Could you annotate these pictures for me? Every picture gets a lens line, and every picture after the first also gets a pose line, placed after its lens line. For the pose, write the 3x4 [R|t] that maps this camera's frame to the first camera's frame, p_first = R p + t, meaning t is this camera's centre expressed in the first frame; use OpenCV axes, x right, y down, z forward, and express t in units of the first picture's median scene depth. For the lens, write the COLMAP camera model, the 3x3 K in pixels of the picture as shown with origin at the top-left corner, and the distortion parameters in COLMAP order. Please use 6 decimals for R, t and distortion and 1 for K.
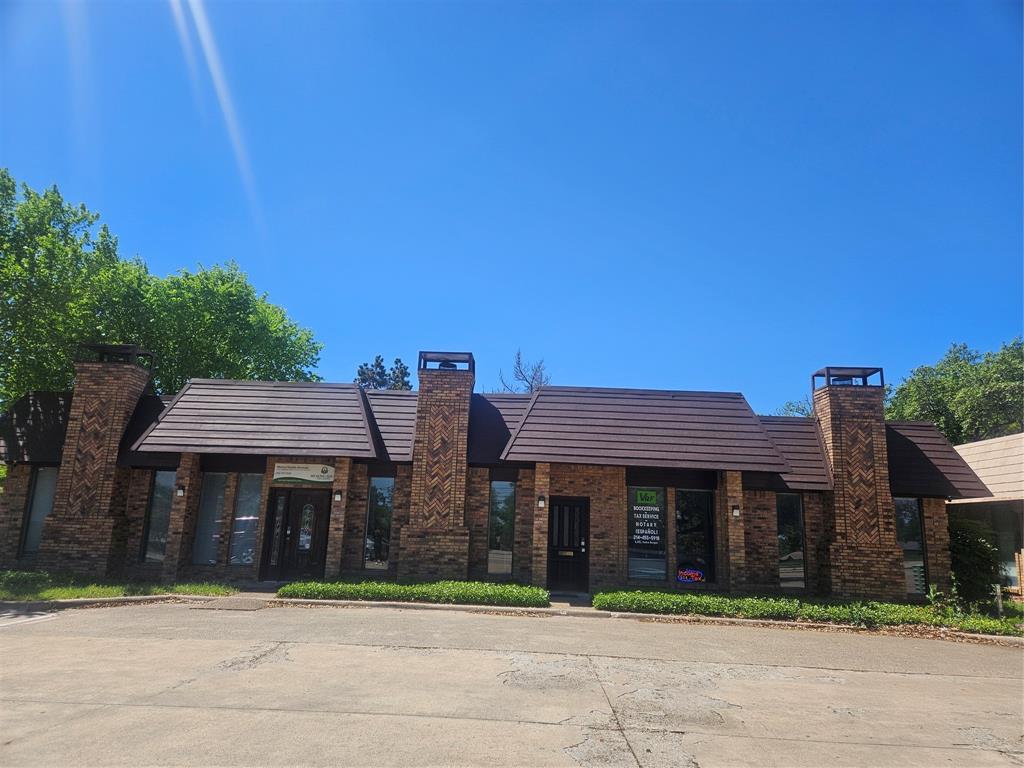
lens RADIAL K [[684.2, 0, 508.9], [0, 684.2, 389.6], [0, 0, 1]] dist [0.084705, -0.055638]
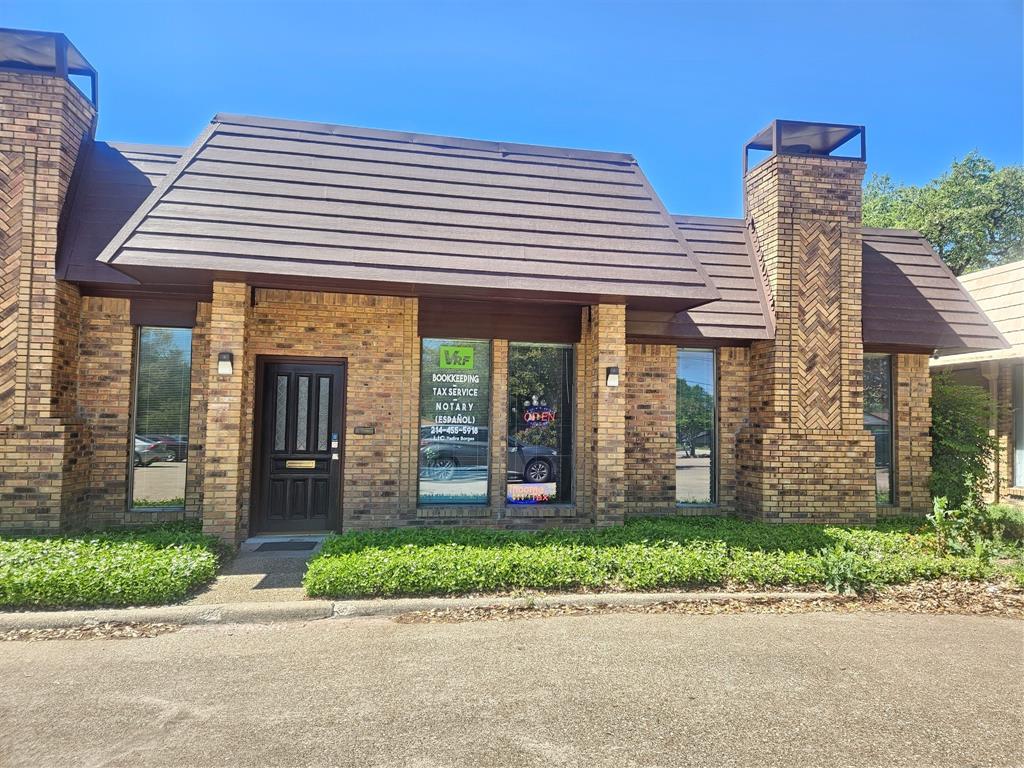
lens RADIAL K [[684.2, 0, 508.9], [0, 684.2, 389.6], [0, 0, 1]] dist [0.084705, -0.055638]
pose [[0.982383, -0.012375, 0.186470, 0.146281], [-0.016662, 0.988031, 0.153354, 0.102254], [-0.186136, -0.153759, 0.970418, 0.484986]]
